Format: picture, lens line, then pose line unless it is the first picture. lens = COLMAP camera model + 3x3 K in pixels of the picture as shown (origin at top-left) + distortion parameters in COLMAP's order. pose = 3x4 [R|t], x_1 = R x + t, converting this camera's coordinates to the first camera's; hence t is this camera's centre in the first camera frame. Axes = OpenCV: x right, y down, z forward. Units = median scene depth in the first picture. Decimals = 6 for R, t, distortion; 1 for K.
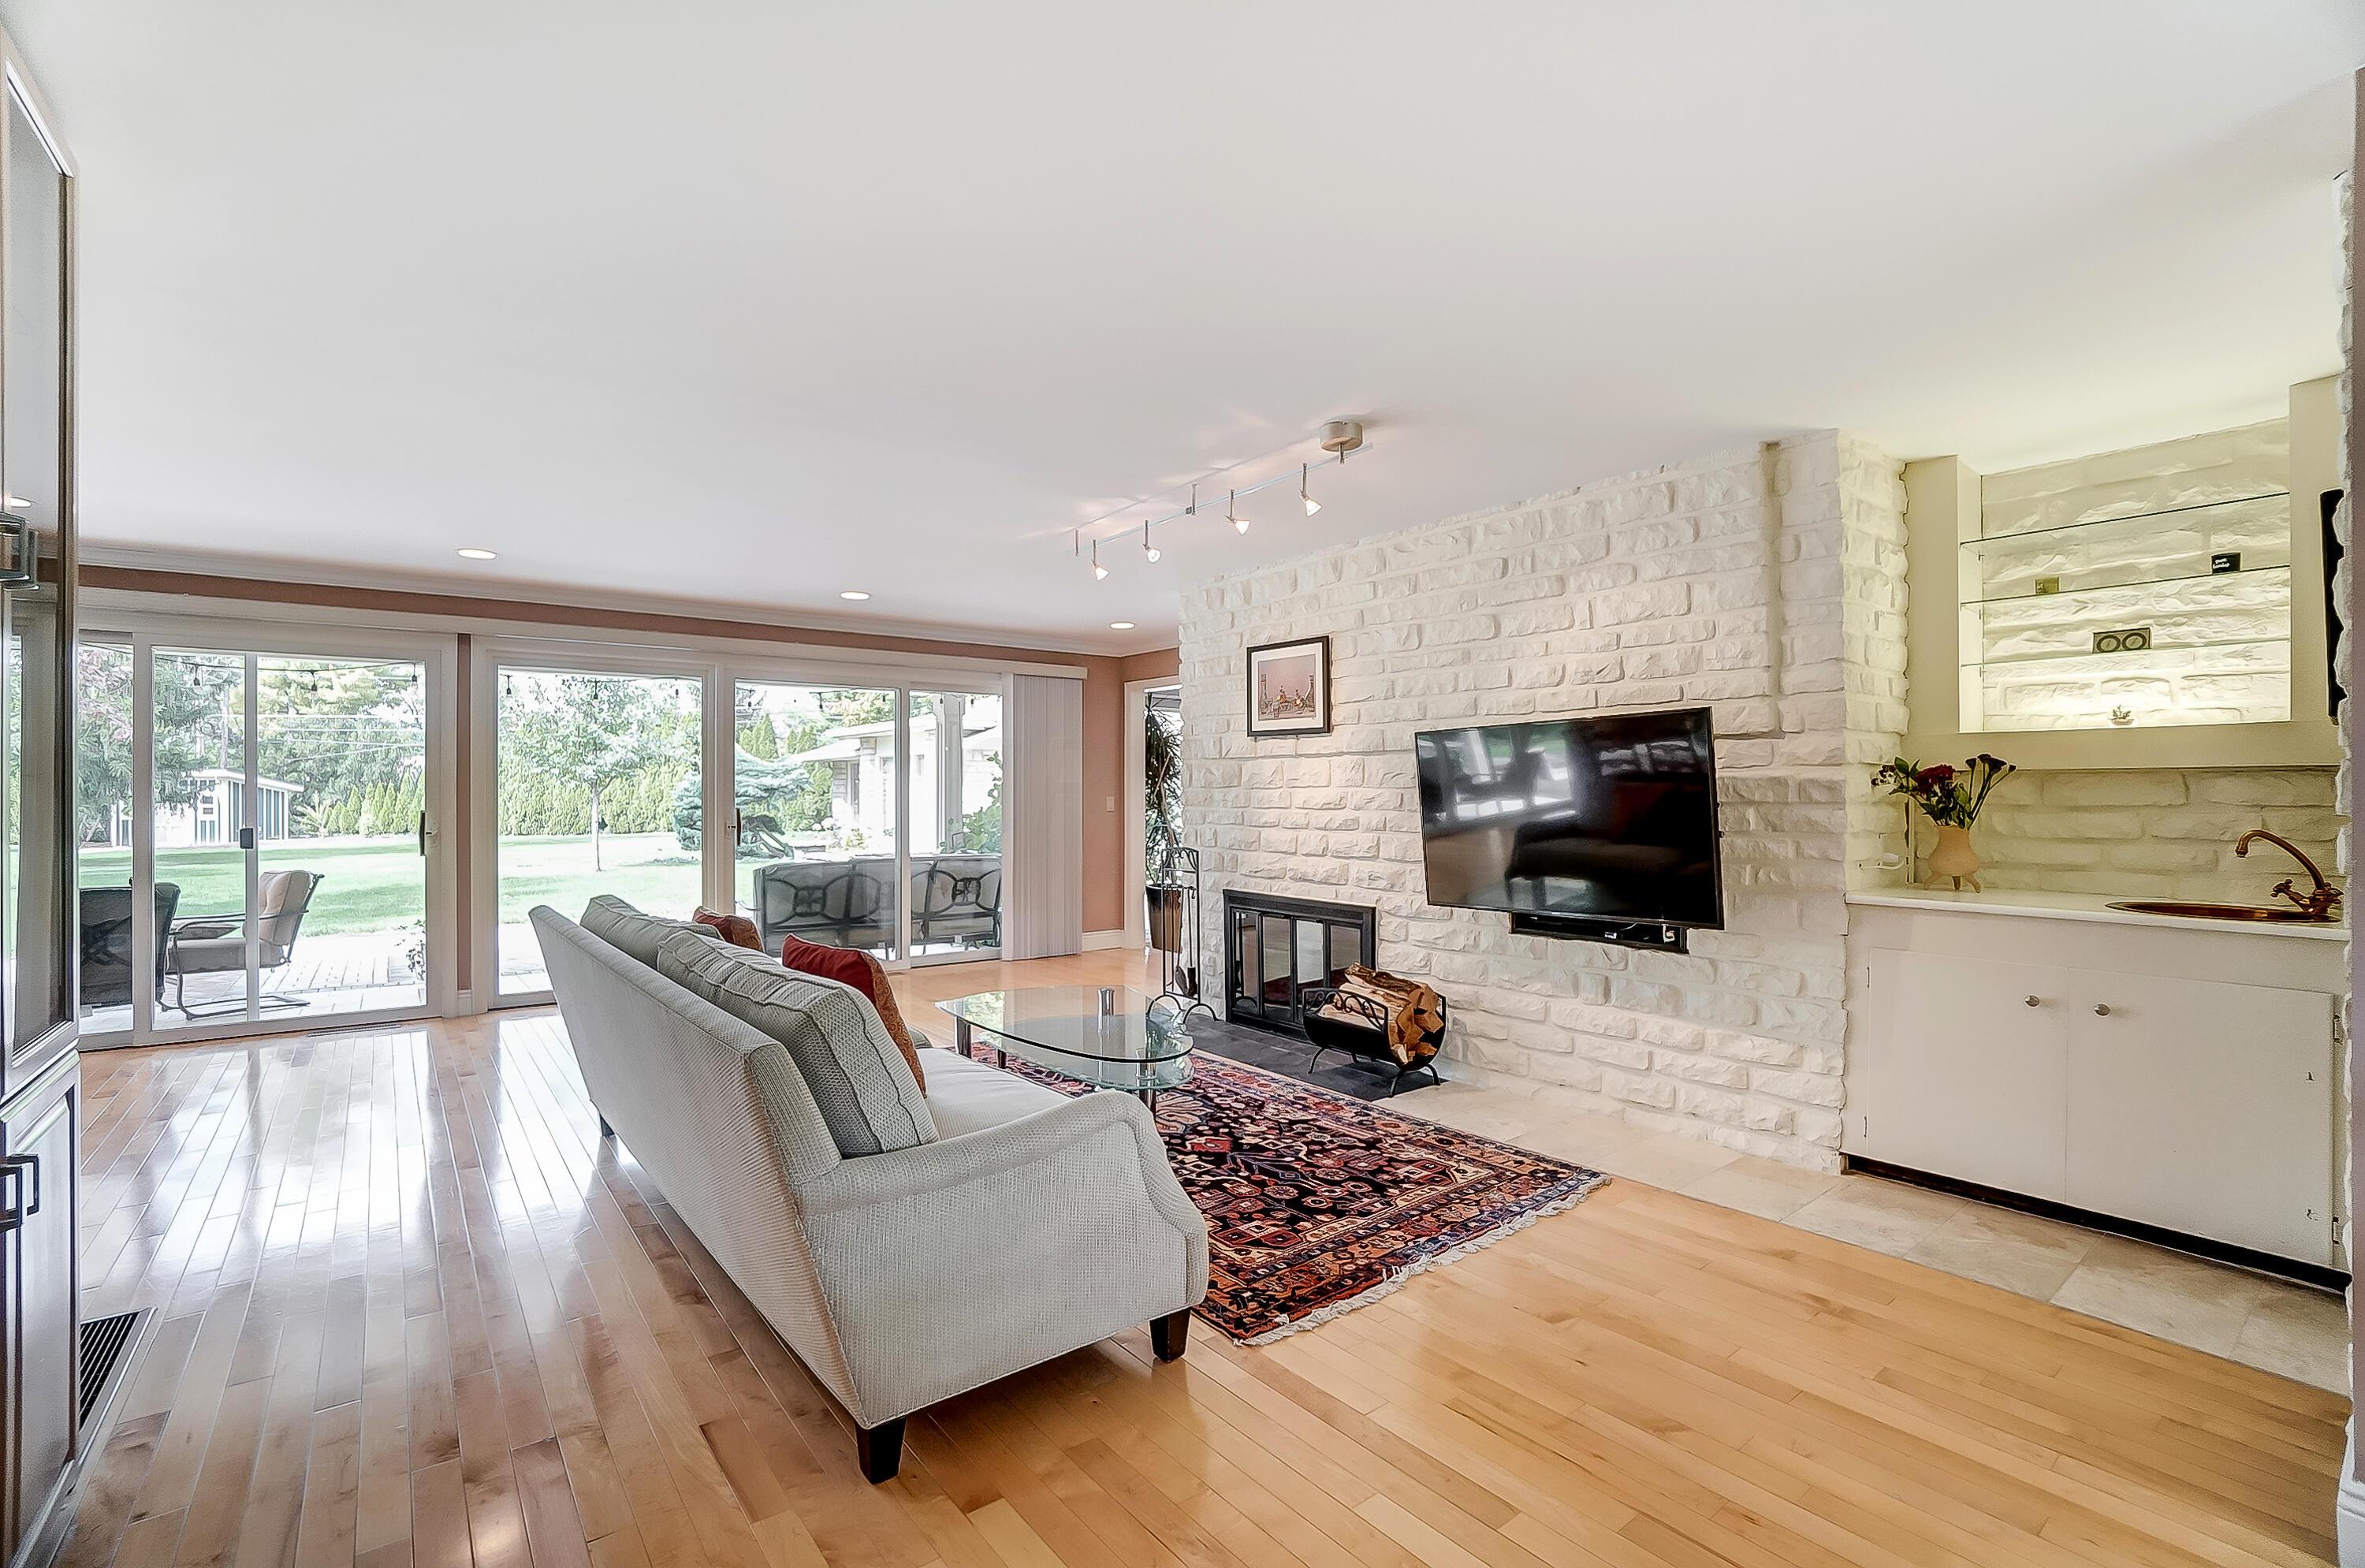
lens RADIAL K [[1072.2, 0, 1172.7], [0, 1072.2, 776.7], [0, 0, 1]] dist [-0.021224, 0.001626]
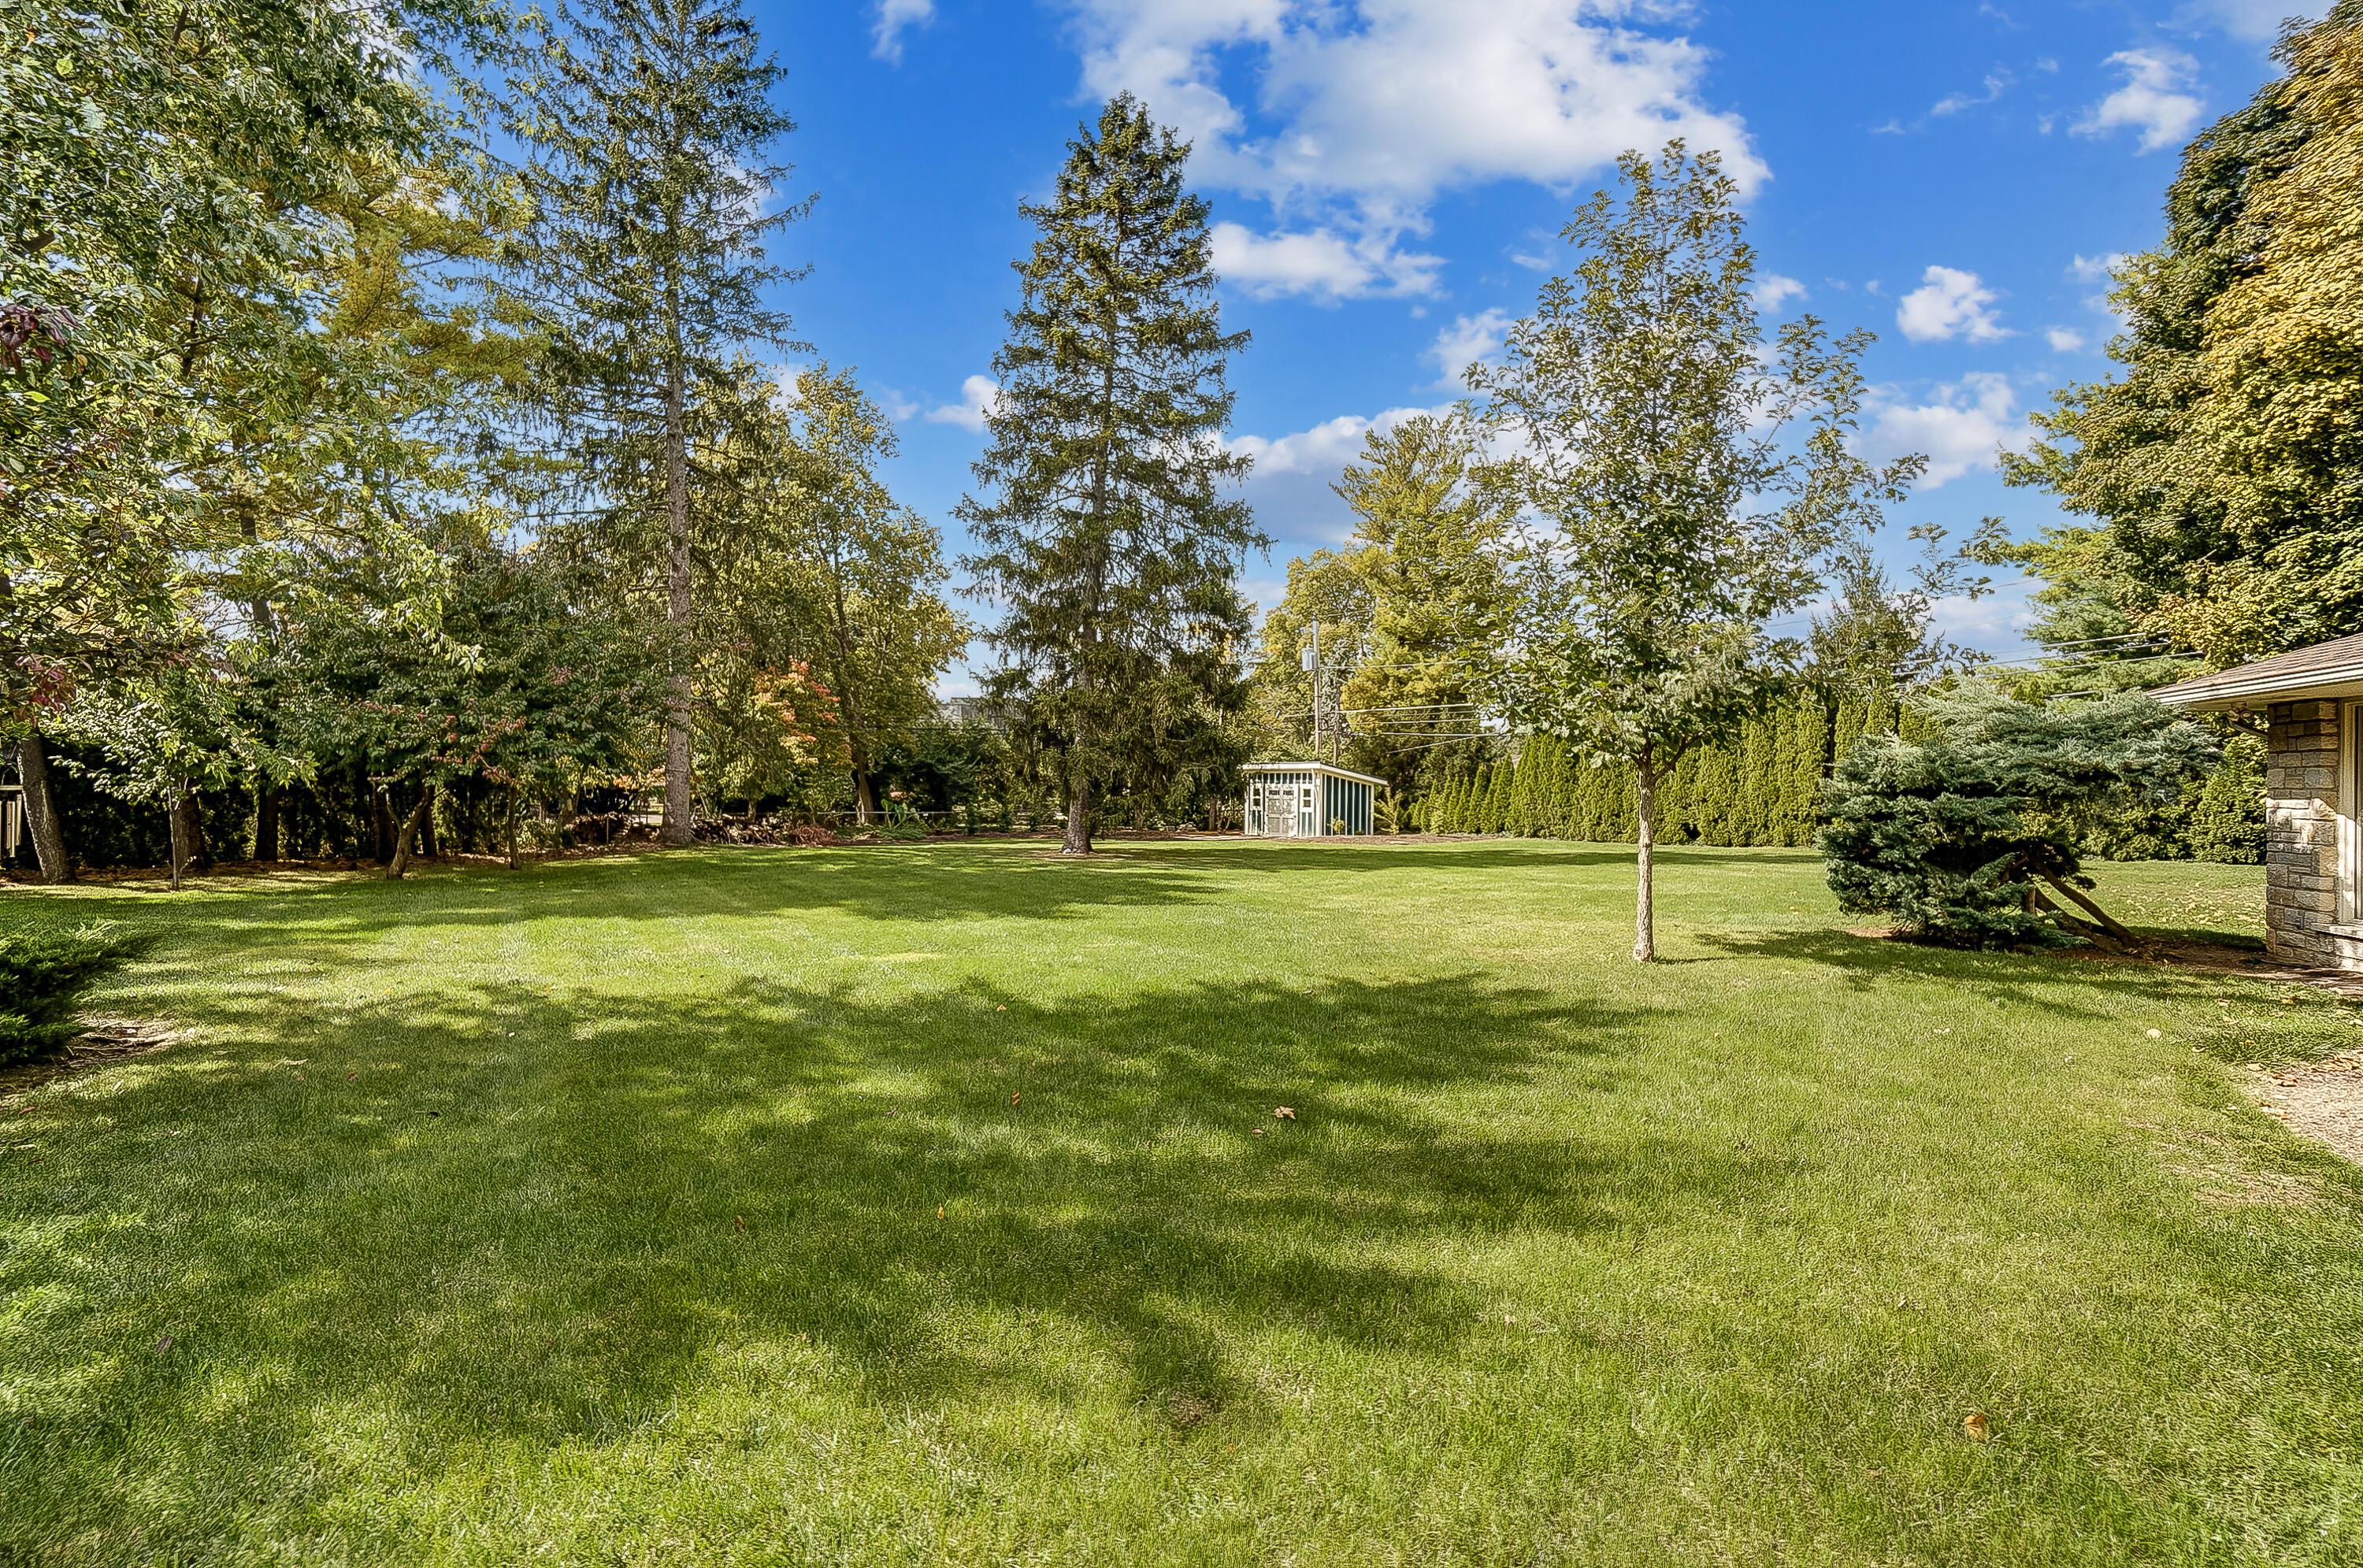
lens RADIAL K [[1071.2, 0, 1176.0], [0, 1071.2, 800.5], [0, 0, 1]] dist [-0.021224, 0.001626]
pose [[0.579606, 0.016949, -0.814721, -0.155163], [0.000776, 0.999772, 0.021351, 0.007430], [0.814897, -0.013007, 0.579460, 0.306867]]
